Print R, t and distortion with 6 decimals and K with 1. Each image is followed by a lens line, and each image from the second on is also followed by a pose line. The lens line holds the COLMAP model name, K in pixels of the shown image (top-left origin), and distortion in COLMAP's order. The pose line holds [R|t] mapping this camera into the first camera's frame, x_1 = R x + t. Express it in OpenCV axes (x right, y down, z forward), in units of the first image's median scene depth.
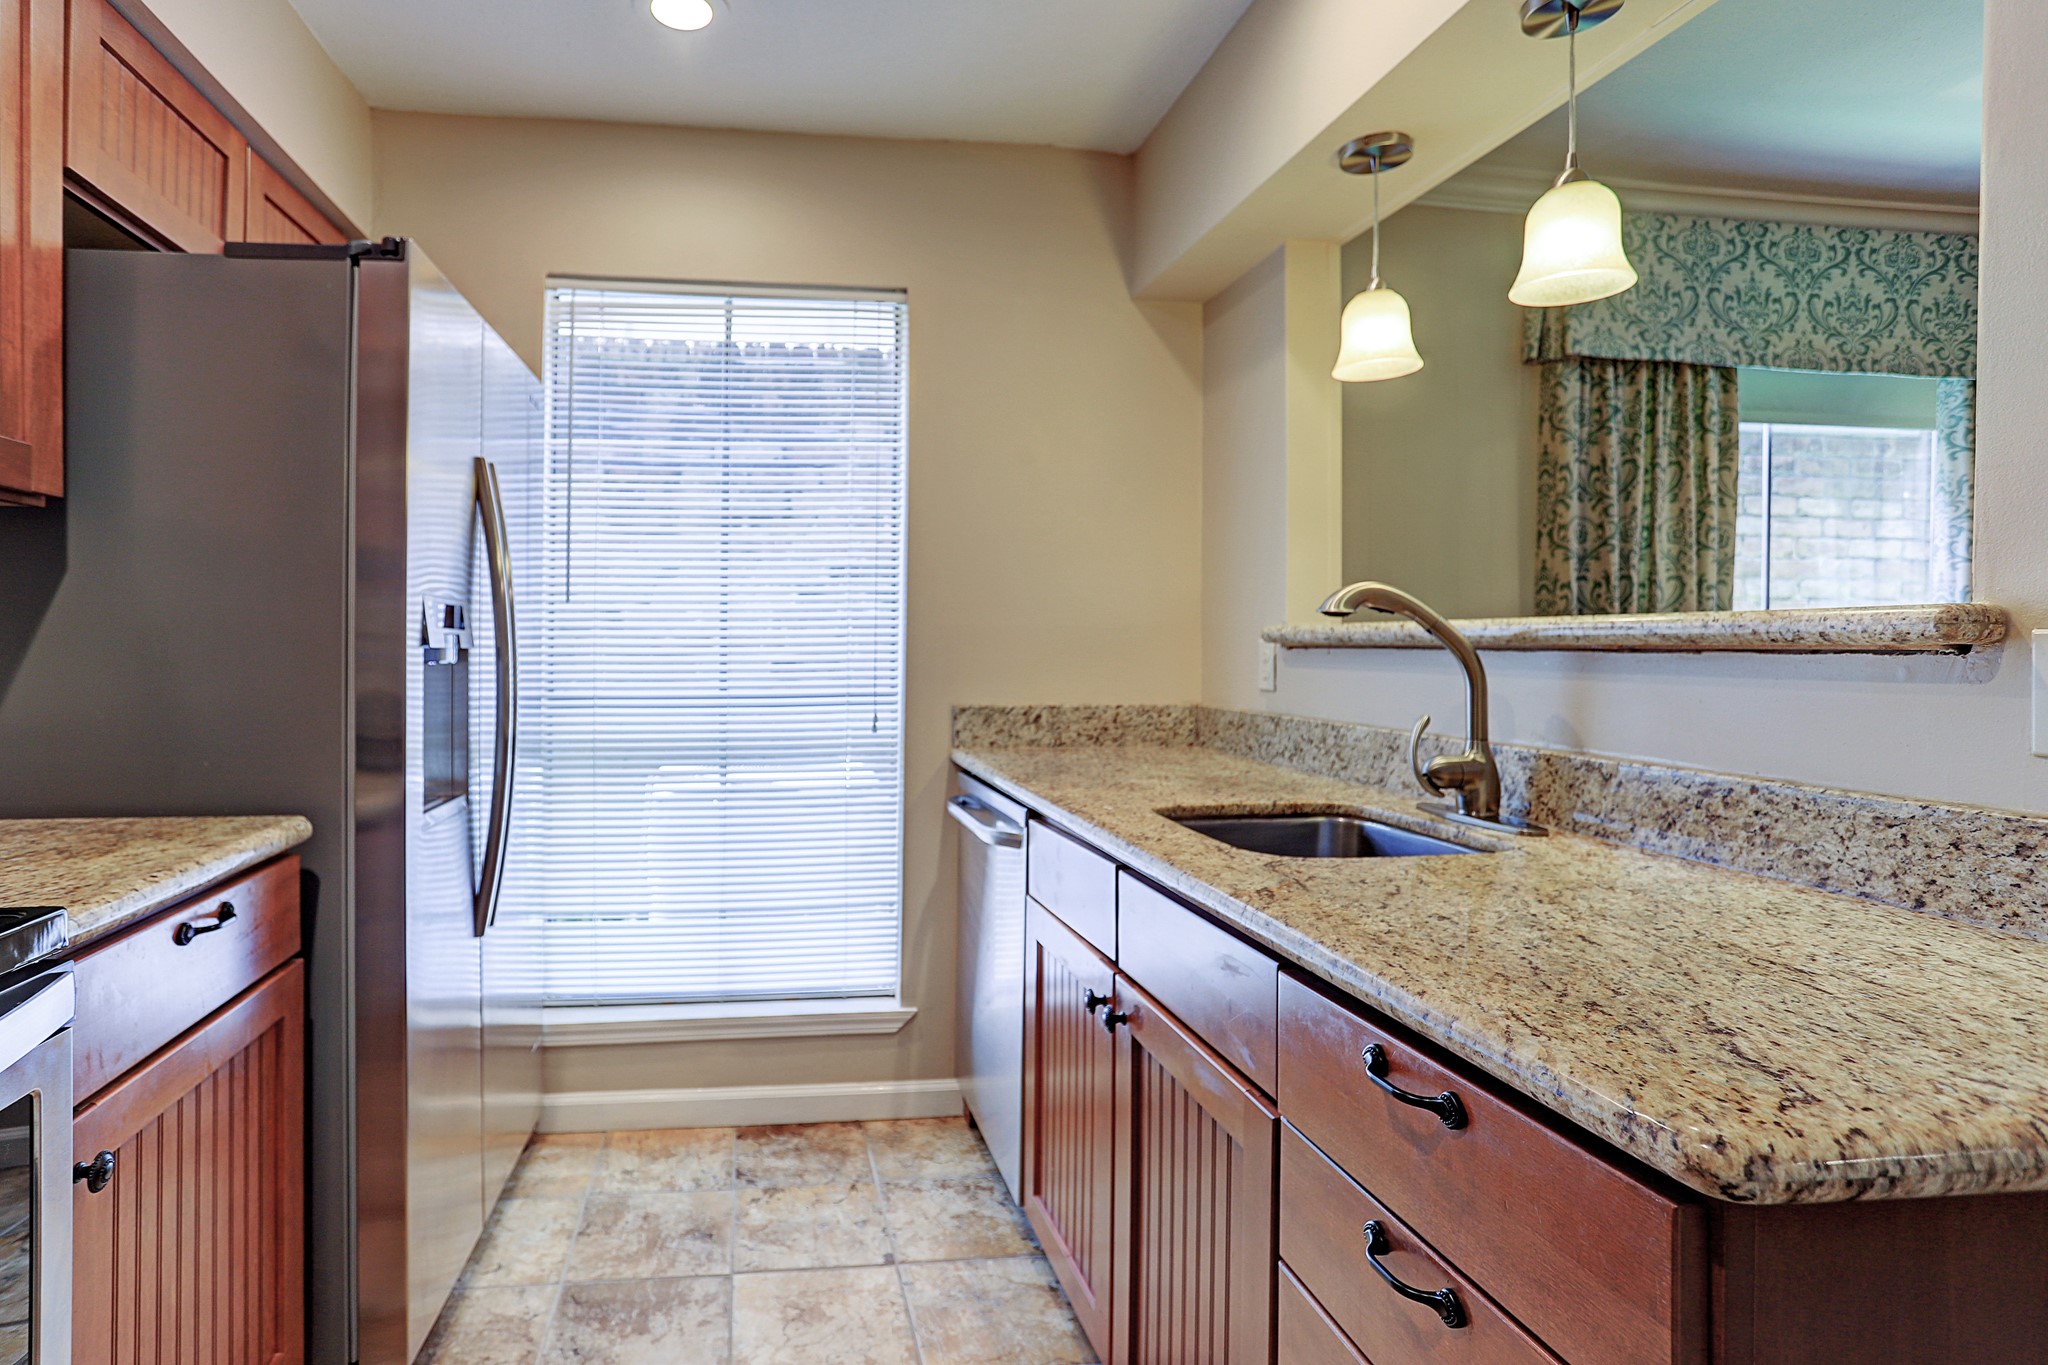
lens RADIAL K [[1059.7, 0, 868.0], [0, 1059.7, 645.2], [0, 0, 1]] dist [-0.046520, 0.020992]
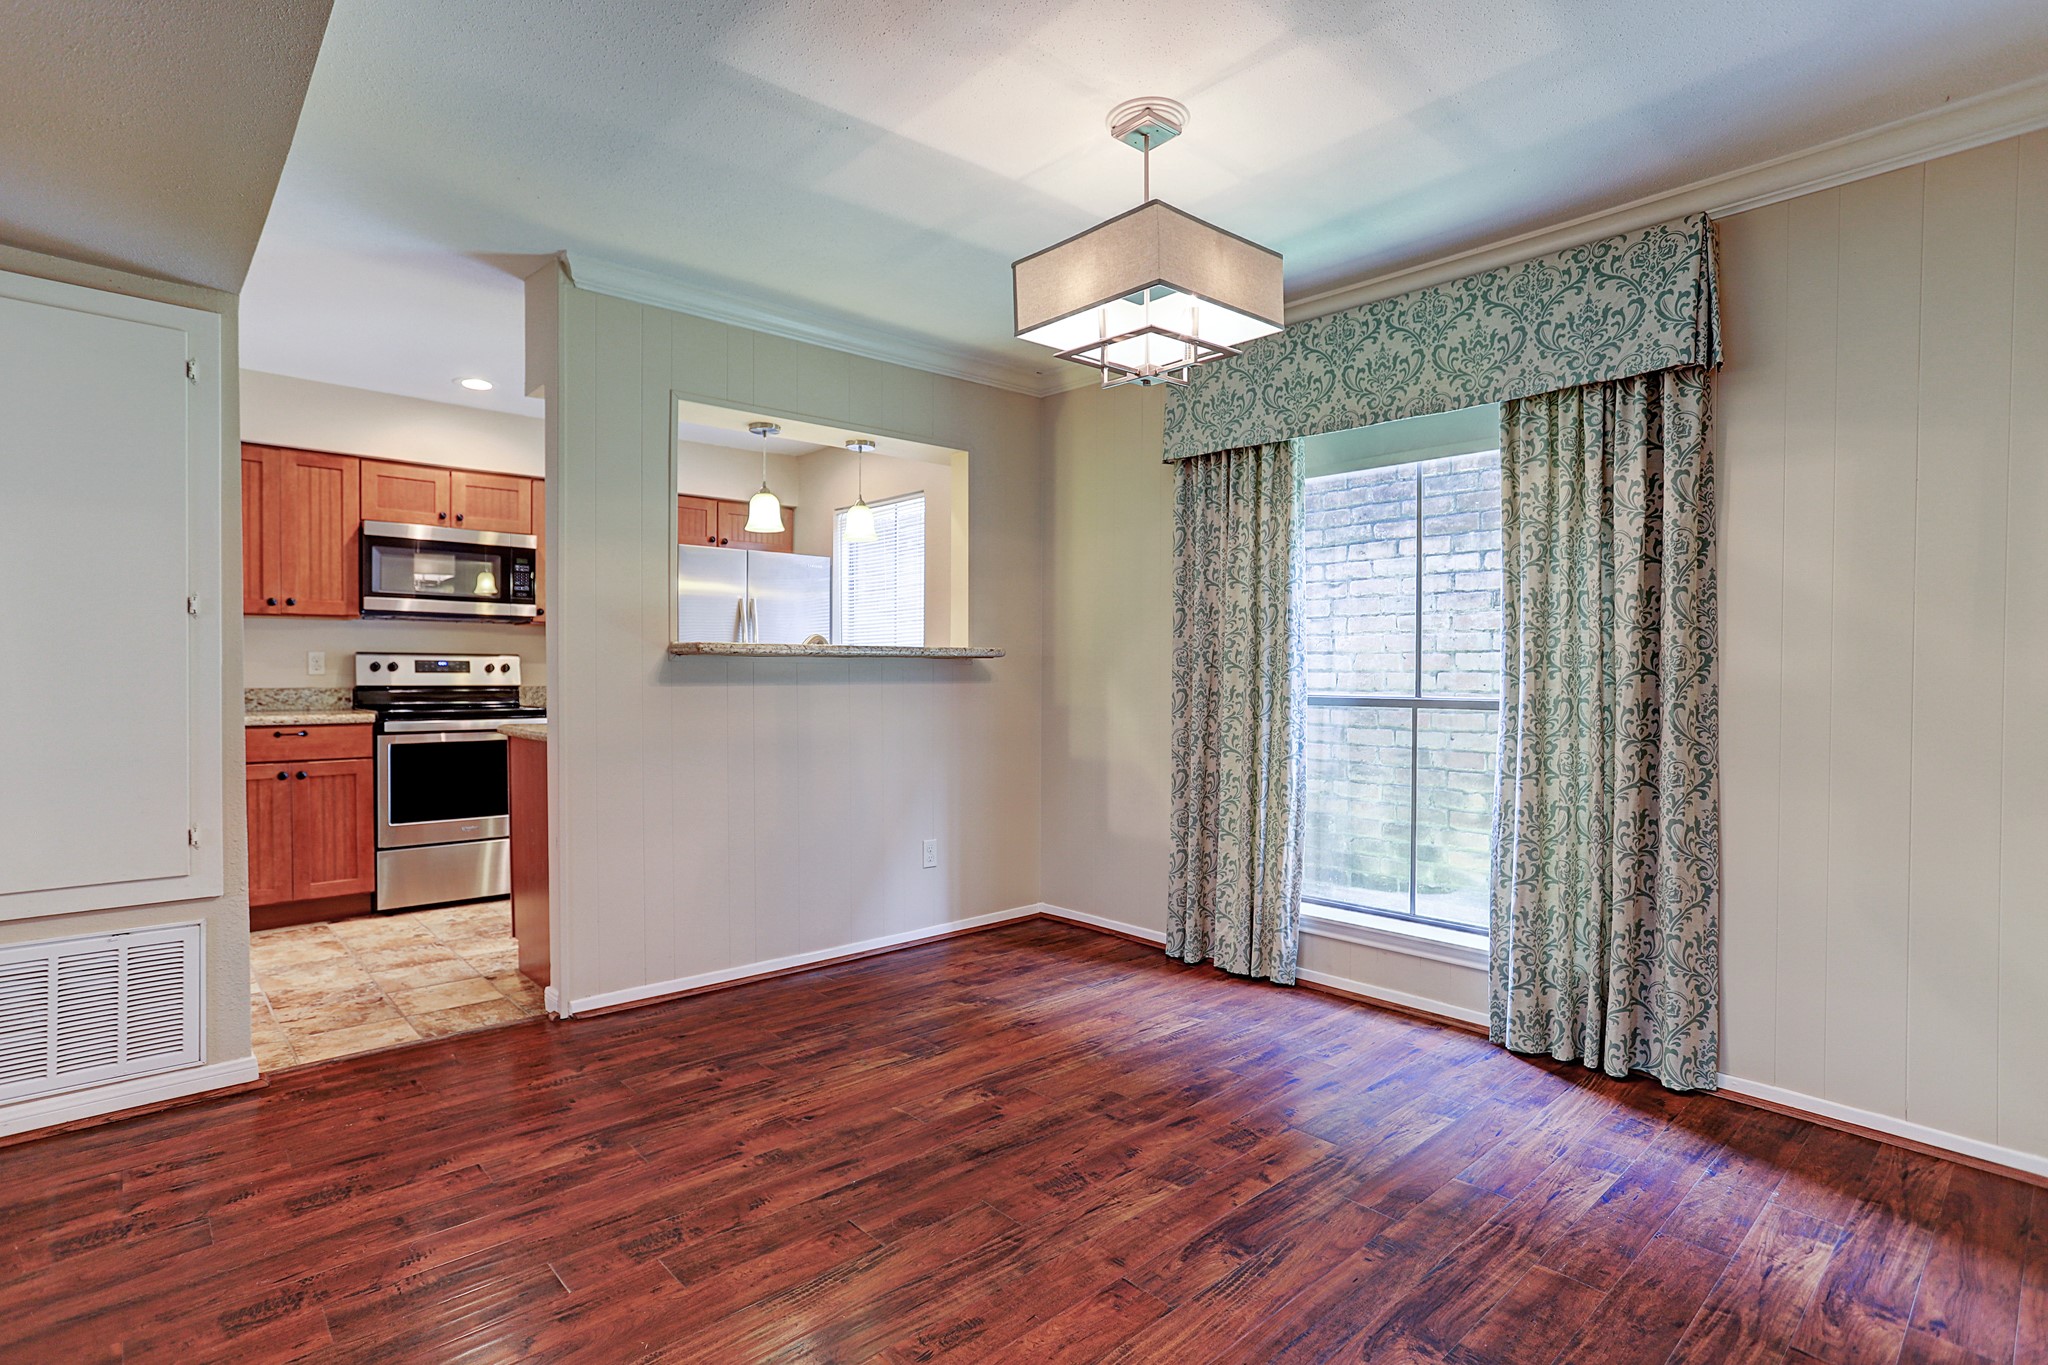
lens RADIAL K [[1001.7, 0, 1018.3], [0, 1001.7, 696.8], [0, 0, 1]] dist [-0.014767, 0.000590]
pose [[0.582232, 0.017457, -0.812836, 2.936214], [0.001594, 0.999743, 0.022612, 0.046097], [0.813021, -0.014461, 0.582054, -0.031065]]
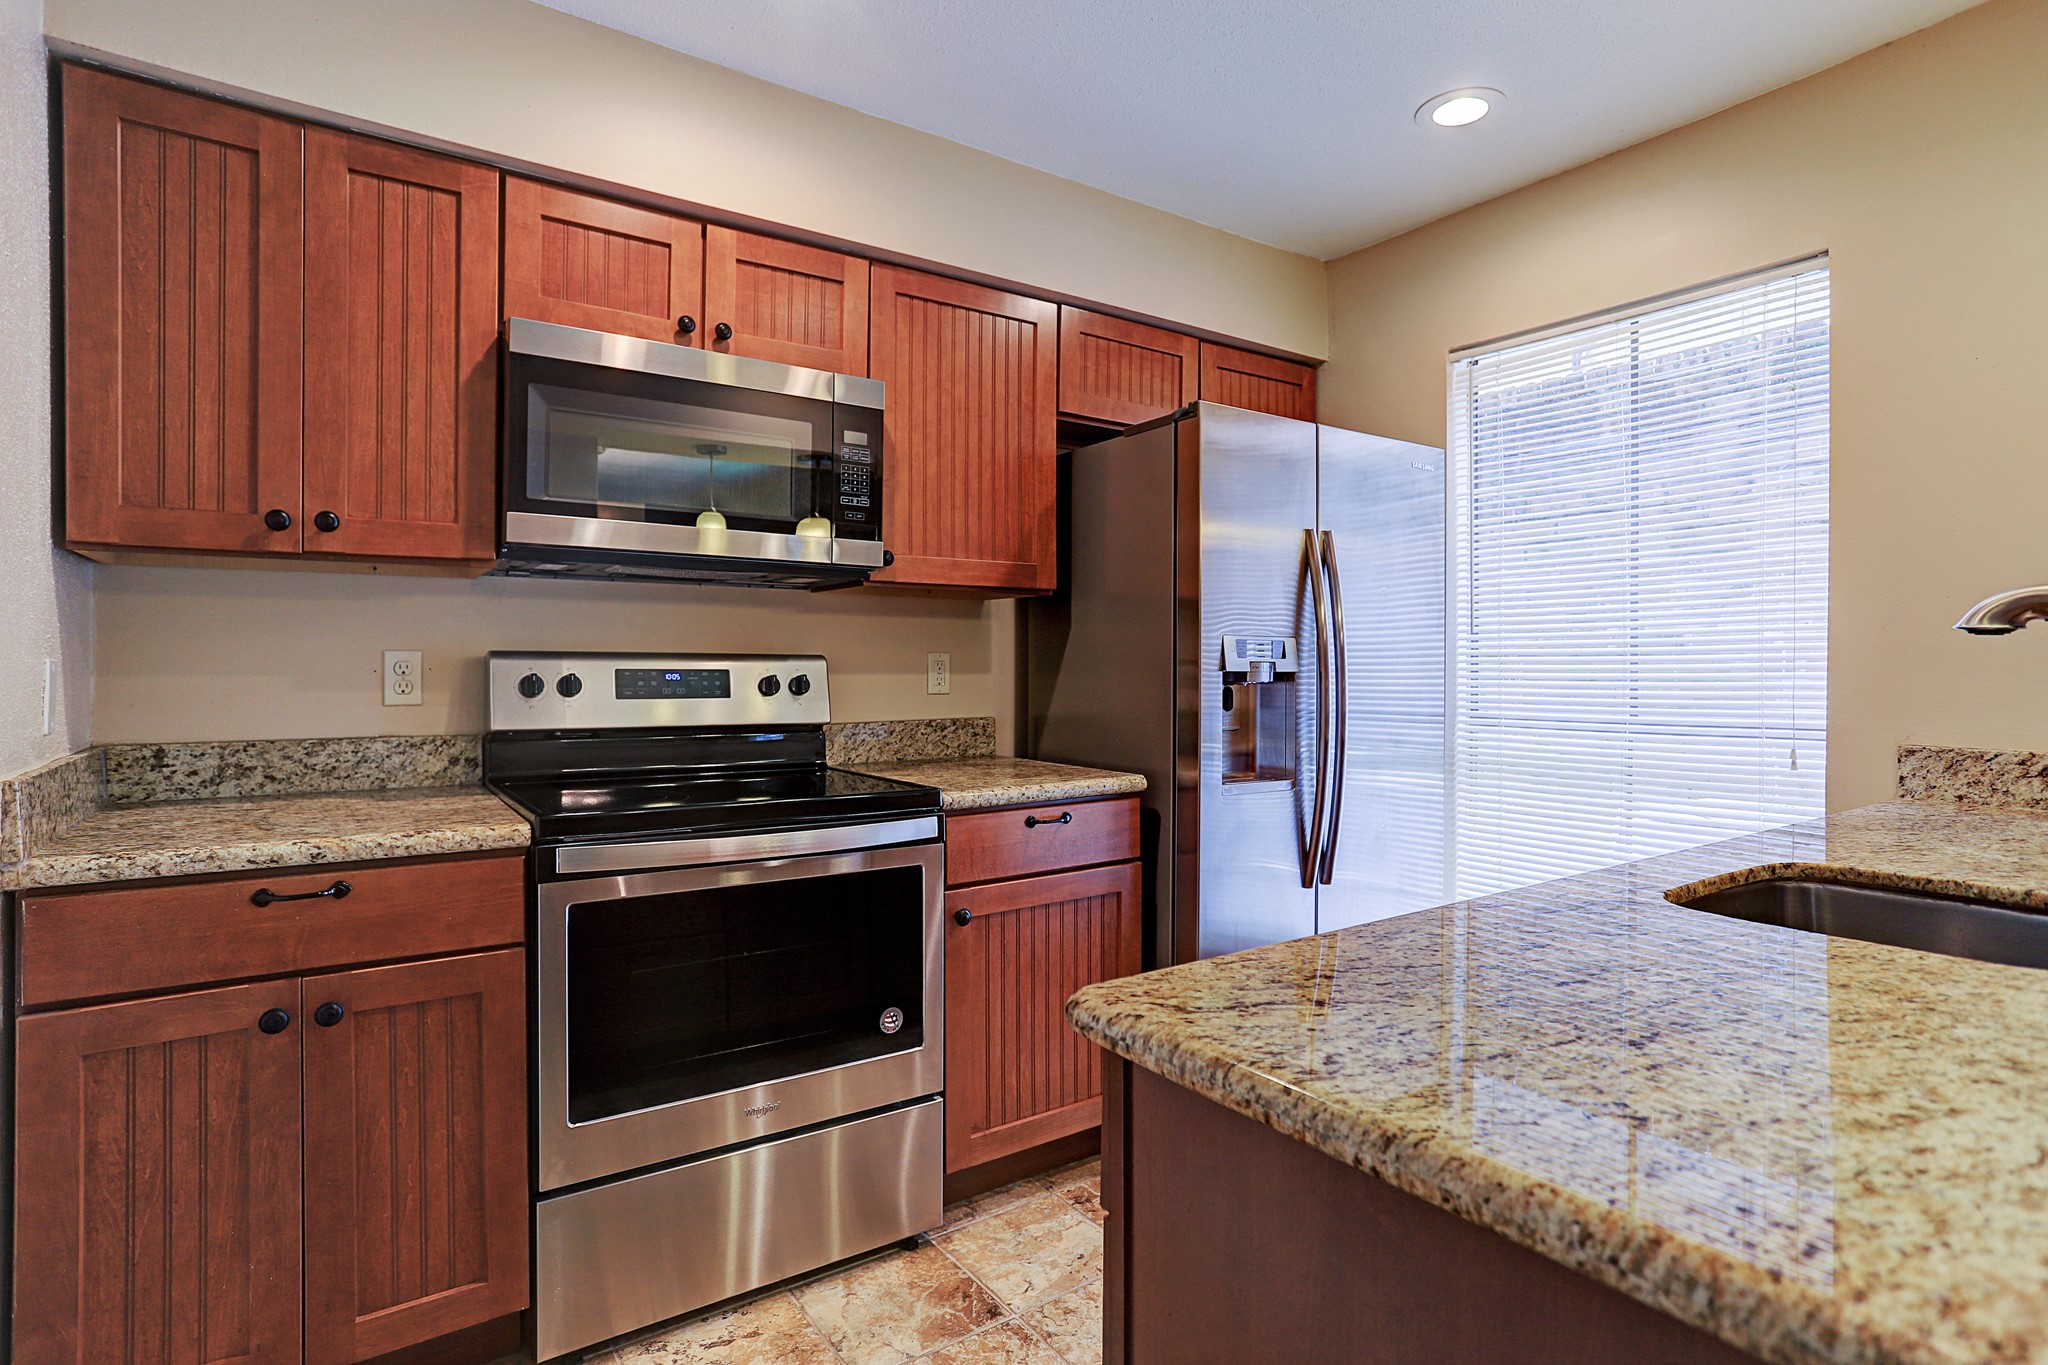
lens RADIAL K [[1034.7, 0, 1024.0], [0, 1034.7, 682.5], [0, 0, 1]] dist [-0.017599, 0.001093]
pose [[0.476756, 0.011830, -0.878956, 0.782440], [0.000012, 0.999909, 0.013464, -0.003118], [0.879036, -0.006430, 0.476713, 0.068072]]
